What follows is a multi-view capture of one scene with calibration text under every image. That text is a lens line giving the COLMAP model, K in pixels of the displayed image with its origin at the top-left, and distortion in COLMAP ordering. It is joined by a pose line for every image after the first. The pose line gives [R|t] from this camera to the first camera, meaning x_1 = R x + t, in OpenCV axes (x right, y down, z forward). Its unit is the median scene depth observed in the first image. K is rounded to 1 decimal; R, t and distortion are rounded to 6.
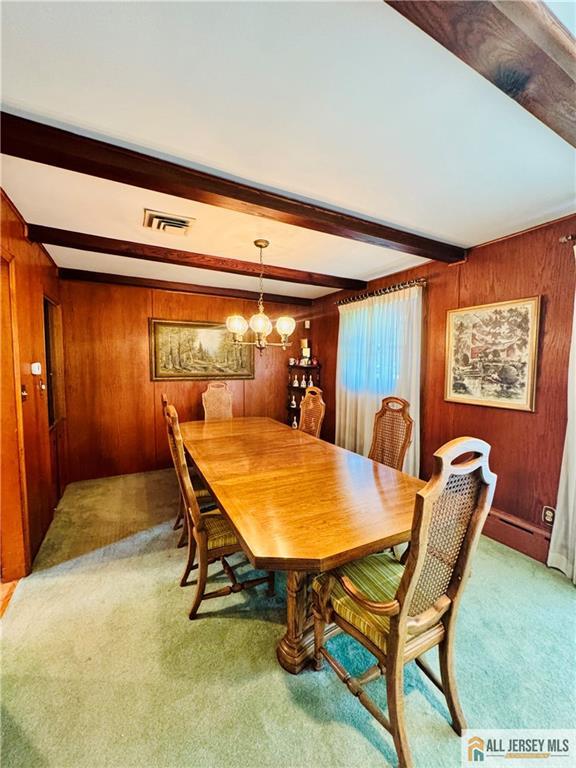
lens RADIAL K [[307.3, 0, 286.6], [0, 307.3, 384.3], [0, 0, 1]] dist [-0.002026, -0.000019]
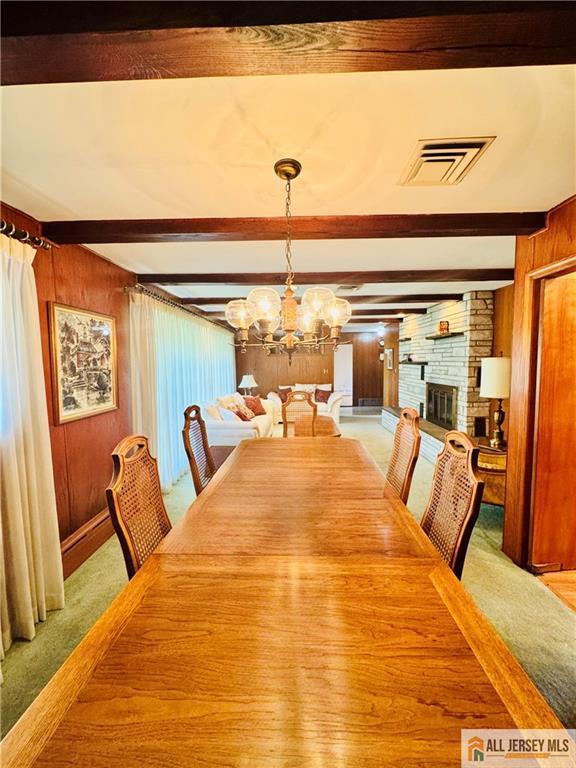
lens RADIAL K [[307.3, 0, 289.0], [0, 307.3, 385.3], [0, 0, 1]] dist [-0.002026, -0.000019]
pose [[-0.866449, -0.038579, 0.497773, -0.375852], [0.036465, 0.989457, 0.140158, -0.139300], [-0.497932, 0.139591, -0.855907, 1.524275]]
